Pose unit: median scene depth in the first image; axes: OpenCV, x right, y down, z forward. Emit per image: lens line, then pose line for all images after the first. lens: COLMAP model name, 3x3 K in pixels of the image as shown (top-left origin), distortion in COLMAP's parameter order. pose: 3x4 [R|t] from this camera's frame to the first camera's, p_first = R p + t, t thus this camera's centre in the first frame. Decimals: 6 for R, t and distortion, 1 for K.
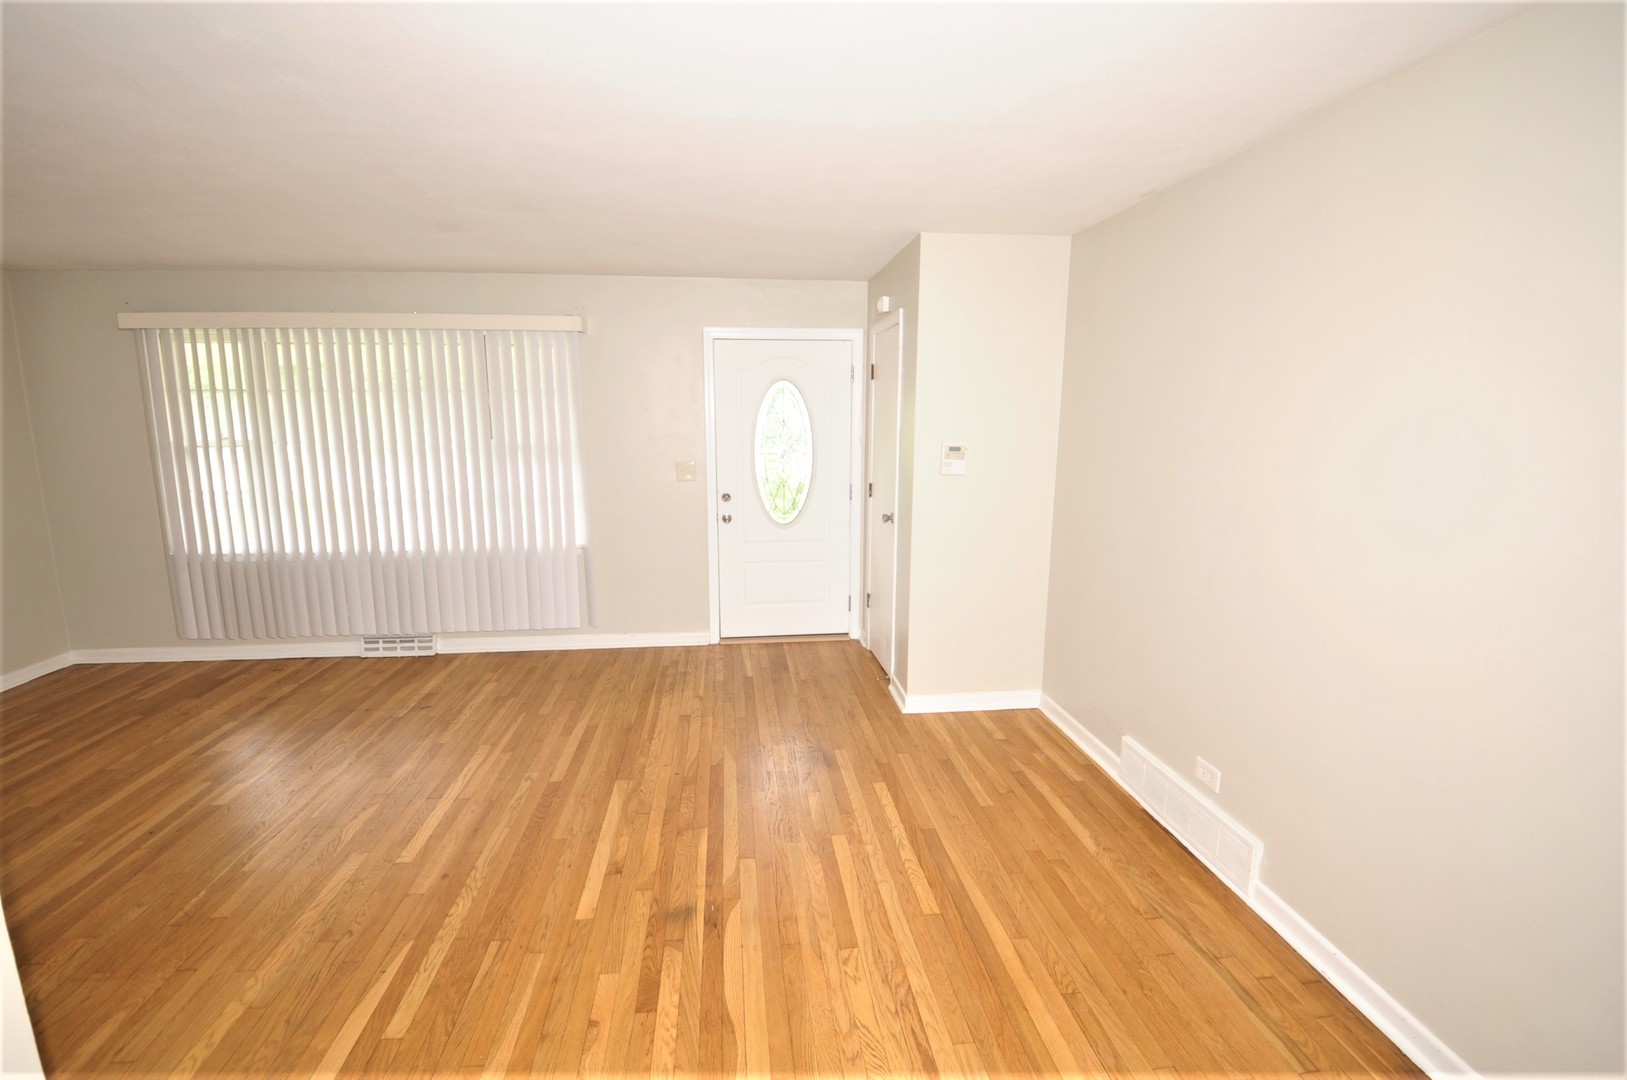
lens RADIAL K [[720.7, 0, 803.0], [0, 720.7, 533.6], [0, 0, 1]] dist [0.003657, -0.016834]
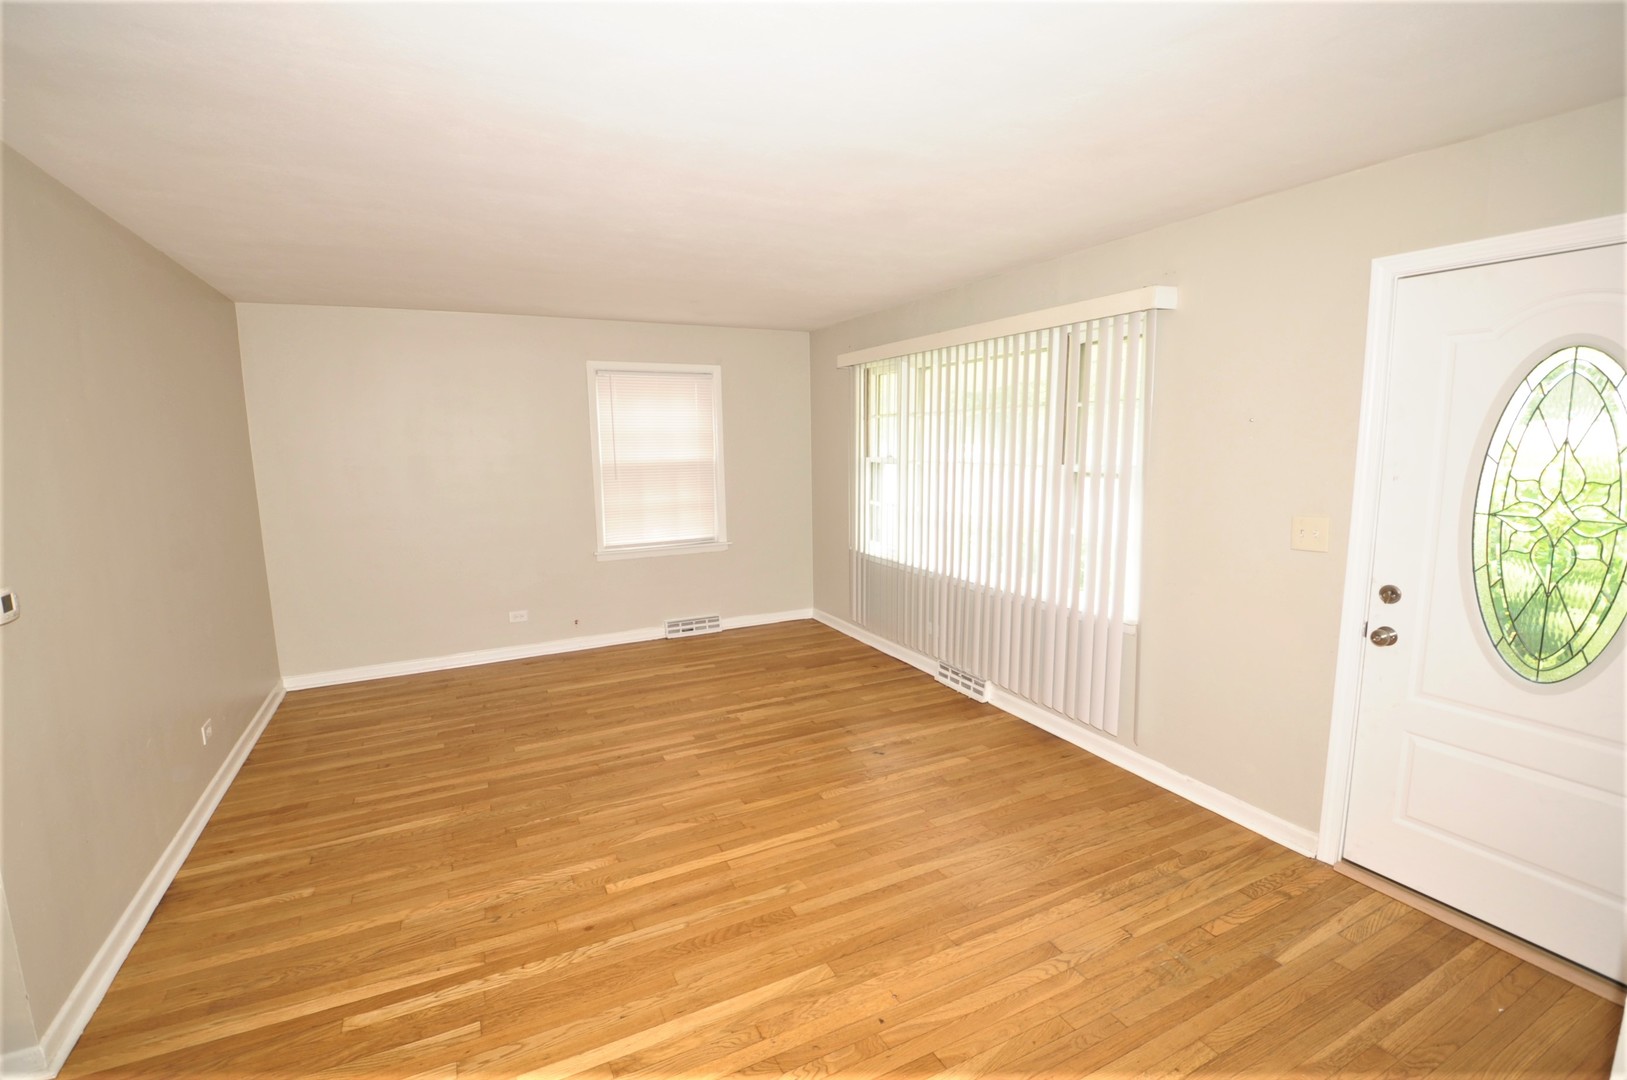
lens RADIAL K [[720.7, 0, 797.1], [0, 720.7, 532.1], [0, 0, 1]] dist [0.003657, -0.016834]
pose [[0.341457, 0.121171, -0.932054, 0.252345], [-0.138387, 0.987329, 0.077660, -0.090437], [0.929654, 0.102466, 0.353899, 0.530377]]
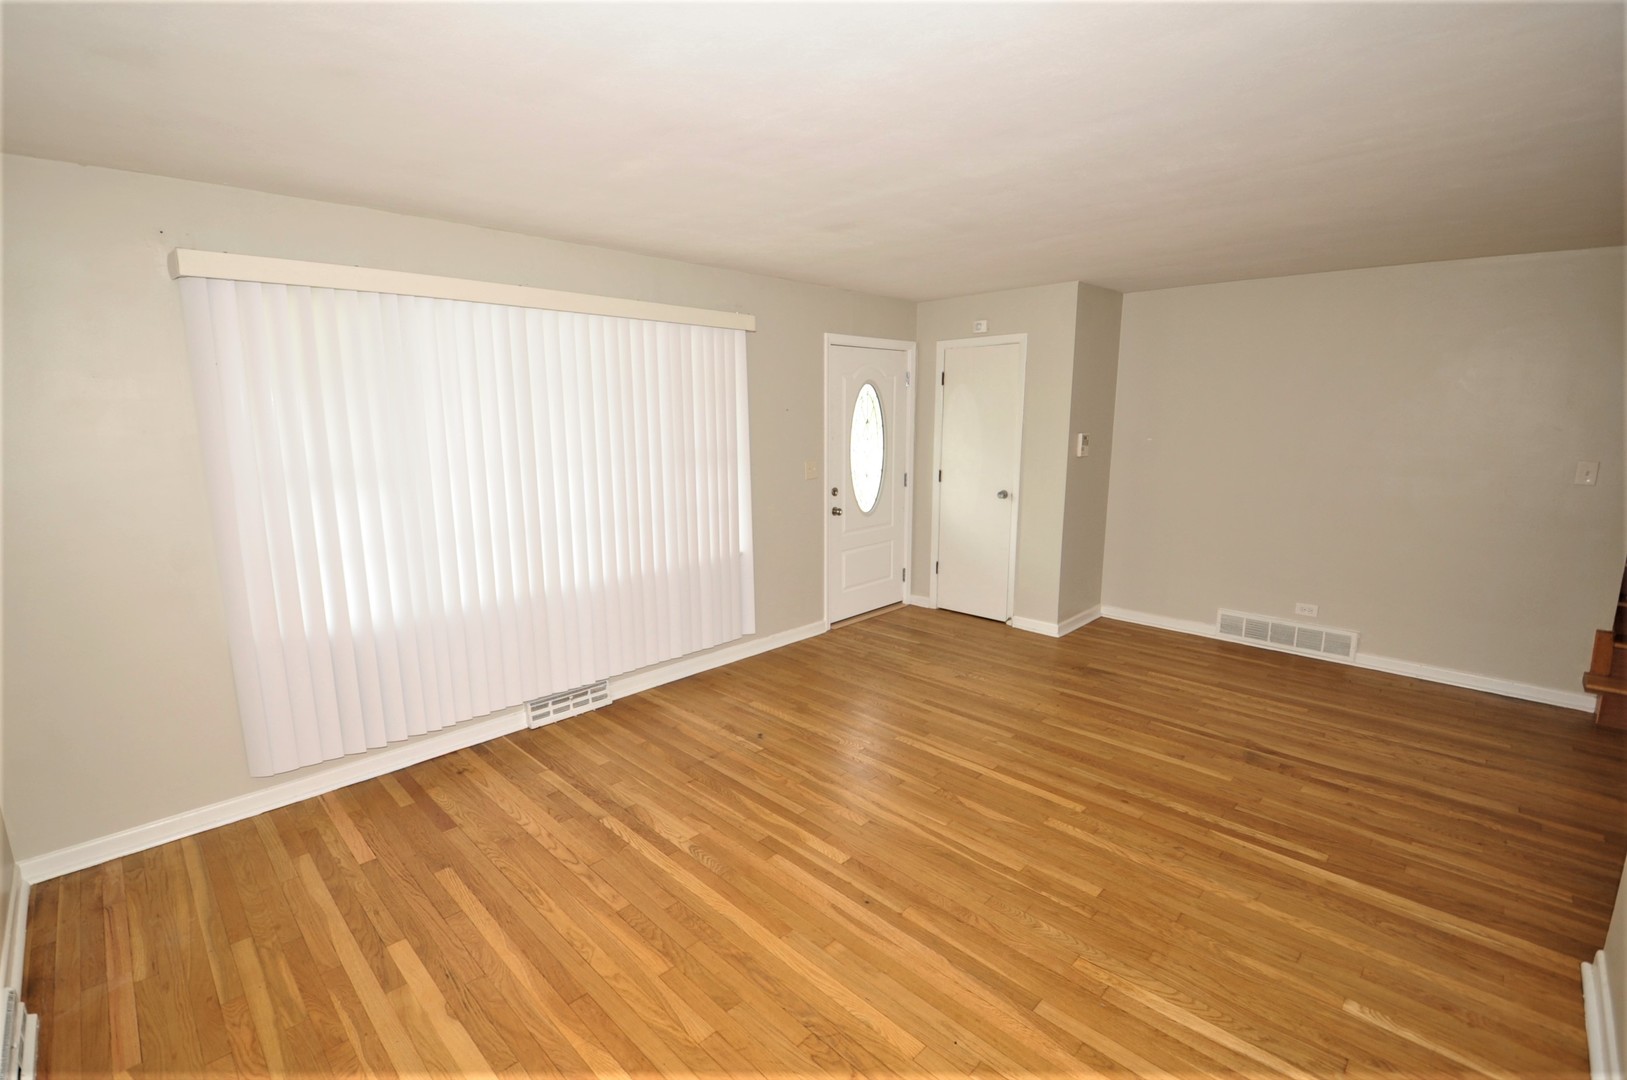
lens RADIAL K [[720.7, 0, 797.2], [0, 720.7, 535.5], [0, 0, 1]] dist [0.003657, -0.016834]
pose [[0.776642, -0.111899, 0.619924, -0.991288], [0.107548, 0.993202, 0.044540, -0.047807], [-0.620693, 0.032080, 0.783397, 0.233863]]
